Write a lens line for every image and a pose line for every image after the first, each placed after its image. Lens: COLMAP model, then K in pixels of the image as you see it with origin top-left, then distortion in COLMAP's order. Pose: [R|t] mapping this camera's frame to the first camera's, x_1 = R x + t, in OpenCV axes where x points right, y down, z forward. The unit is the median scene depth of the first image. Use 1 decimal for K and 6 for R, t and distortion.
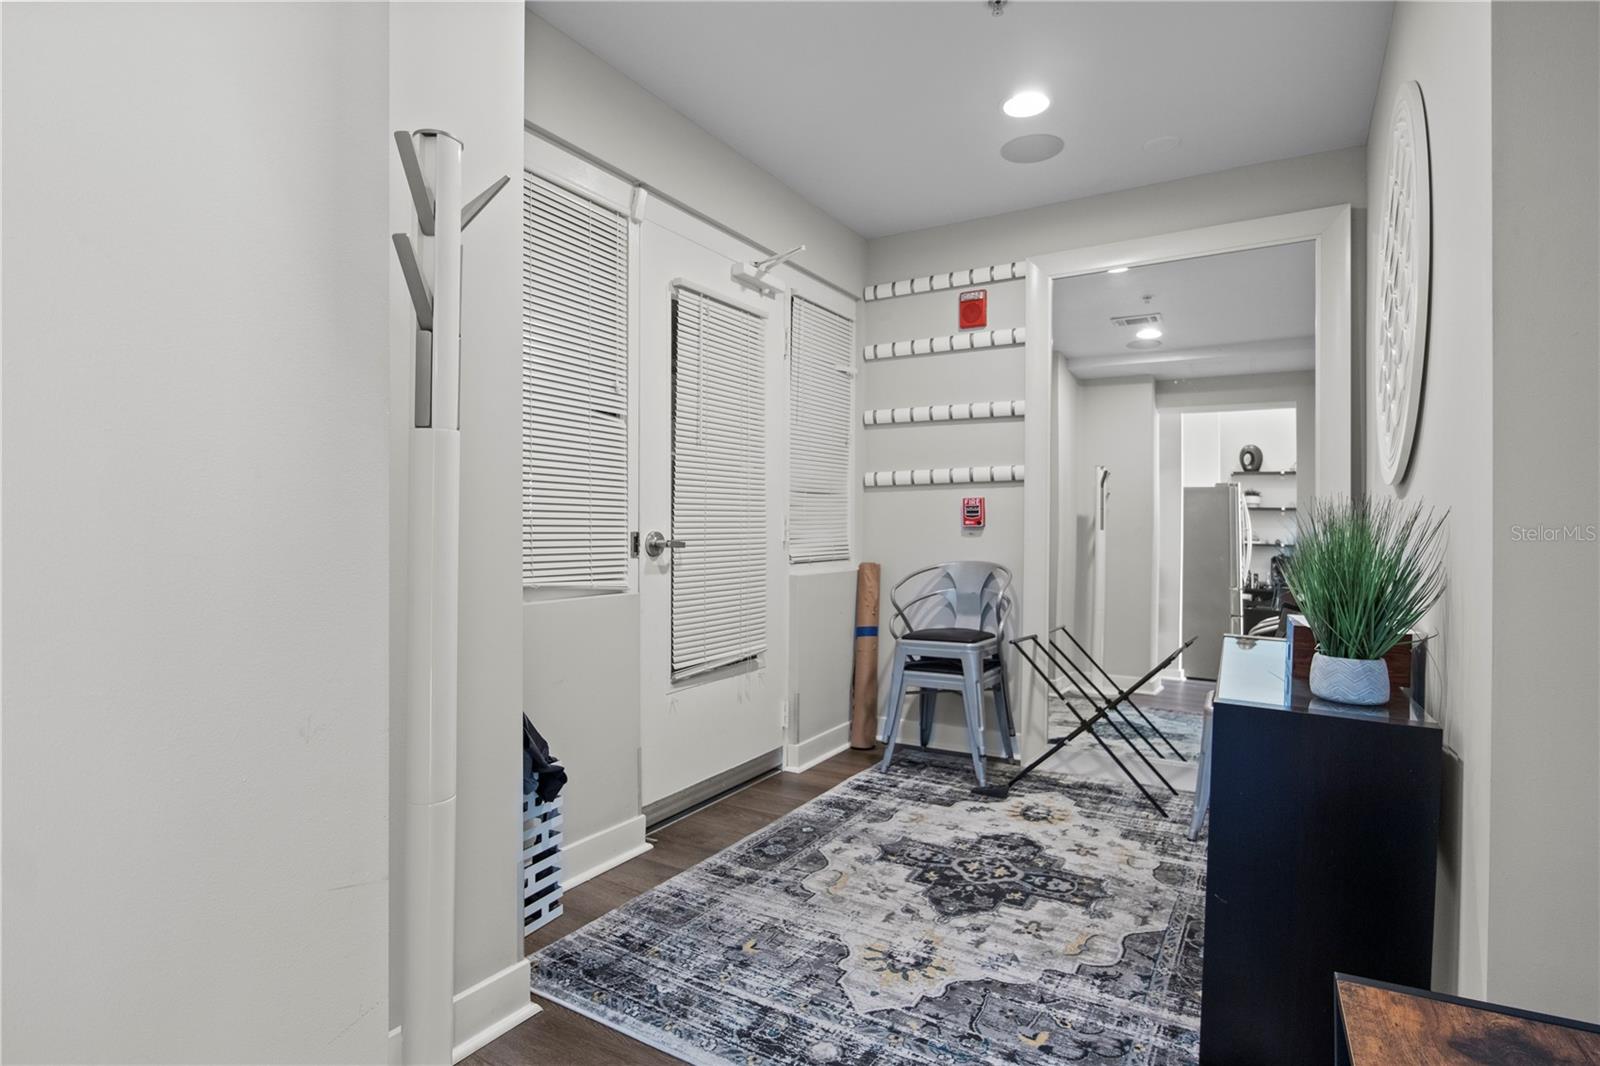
lens RADIAL K [[805.9, 0, 797.9], [0, 805.9, 522.7], [0, 0, 1]] dist [-0.010268, -0.000431]
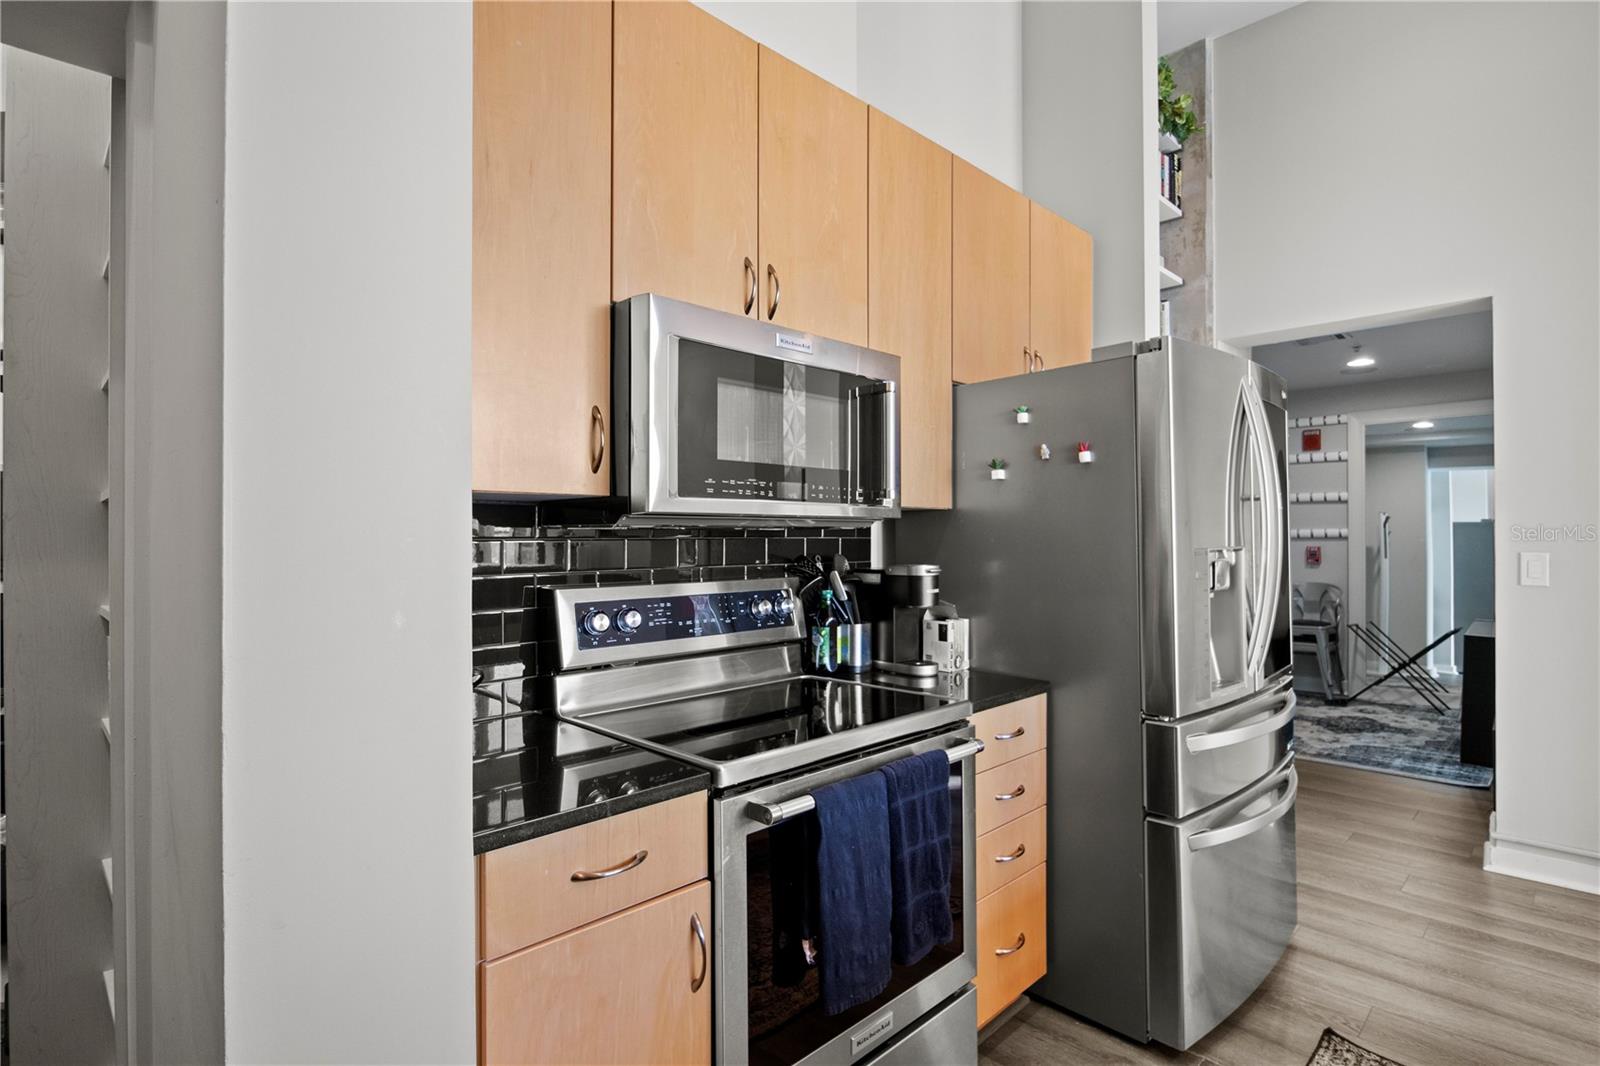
lens RADIAL K [[805.9, 0, 802.0], [0, 805.9, 544.3], [0, 0, 1]] dist [-0.010268, -0.000431]
pose [[0.971651, -0.013964, -0.236009, -0.461780], [0.015870, 0.999855, 0.006179, -0.065426], [0.235888, -0.009749, 0.971731, -0.985363]]
